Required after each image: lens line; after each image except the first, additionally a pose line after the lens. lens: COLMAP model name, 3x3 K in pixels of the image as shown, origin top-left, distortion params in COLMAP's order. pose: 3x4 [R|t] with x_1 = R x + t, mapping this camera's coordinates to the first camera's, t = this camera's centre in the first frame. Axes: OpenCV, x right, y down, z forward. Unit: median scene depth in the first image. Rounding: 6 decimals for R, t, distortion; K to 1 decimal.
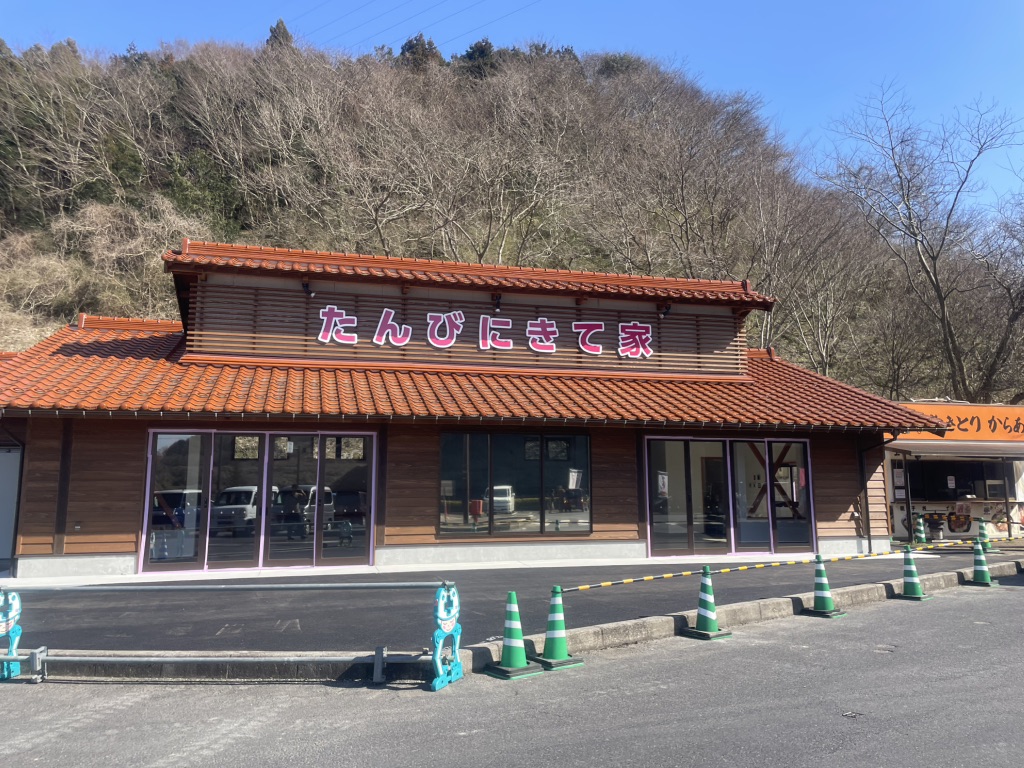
lens RADIAL K [[777.1, 0, 512.0], [0, 777.1, 384.0], [0, 0, 1]] dist [0.055519, -0.068535]
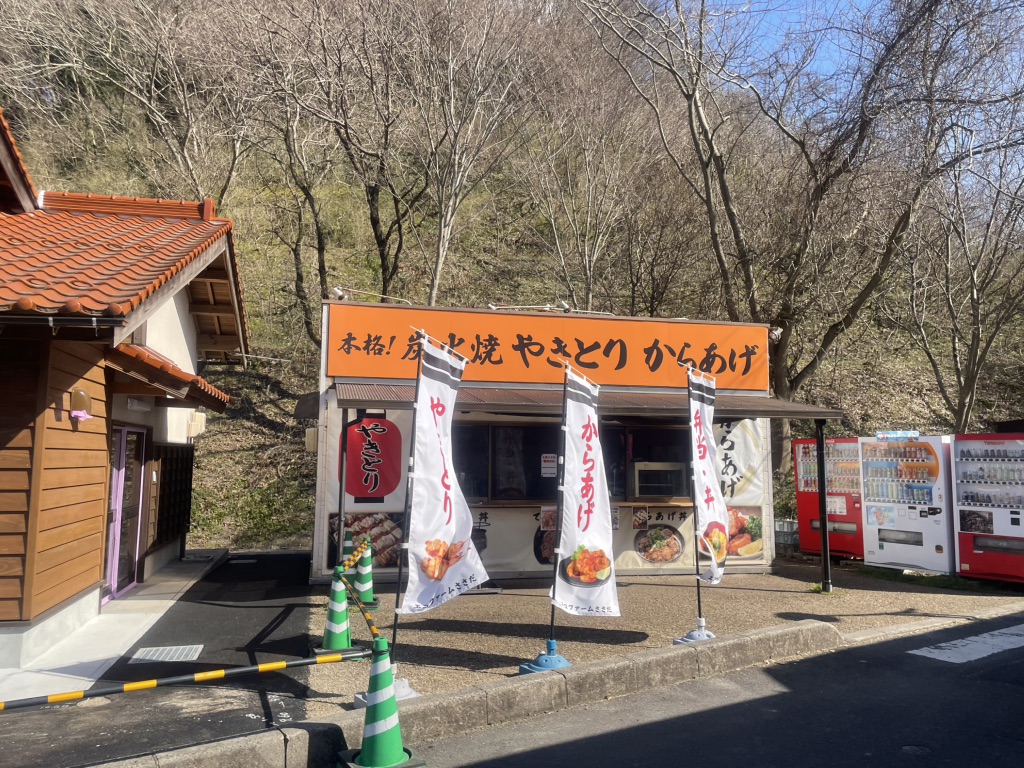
lens RADIAL K [[777.1, 0, 512.0], [0, 777.1, 384.0], [0, 0, 1]] dist [0.055519, -0.068535]
pose [[0.998737, 0.006110, -0.049874, 0.721097], [-0.004382, 0.999389, 0.034681, 0.069643], [0.050055, -0.034419, 0.998153, 0.635472]]
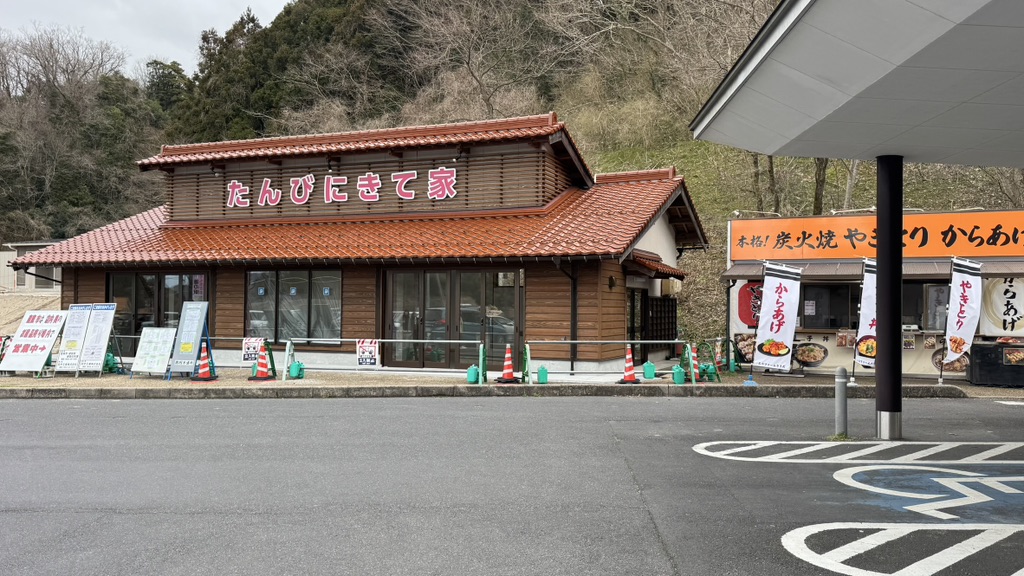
lens RADIAL K [[914.7, 0, 512.0], [0, 914.7, 288.0], [0, 0, 1]] dist [0.075647, -0.007007]
pose [[0.772931, -0.001835, -0.634488, 1.144452], [0.075020, 0.993245, 0.088517, -0.016005], [0.630039, -0.116017, 0.767848, 0.012153]]
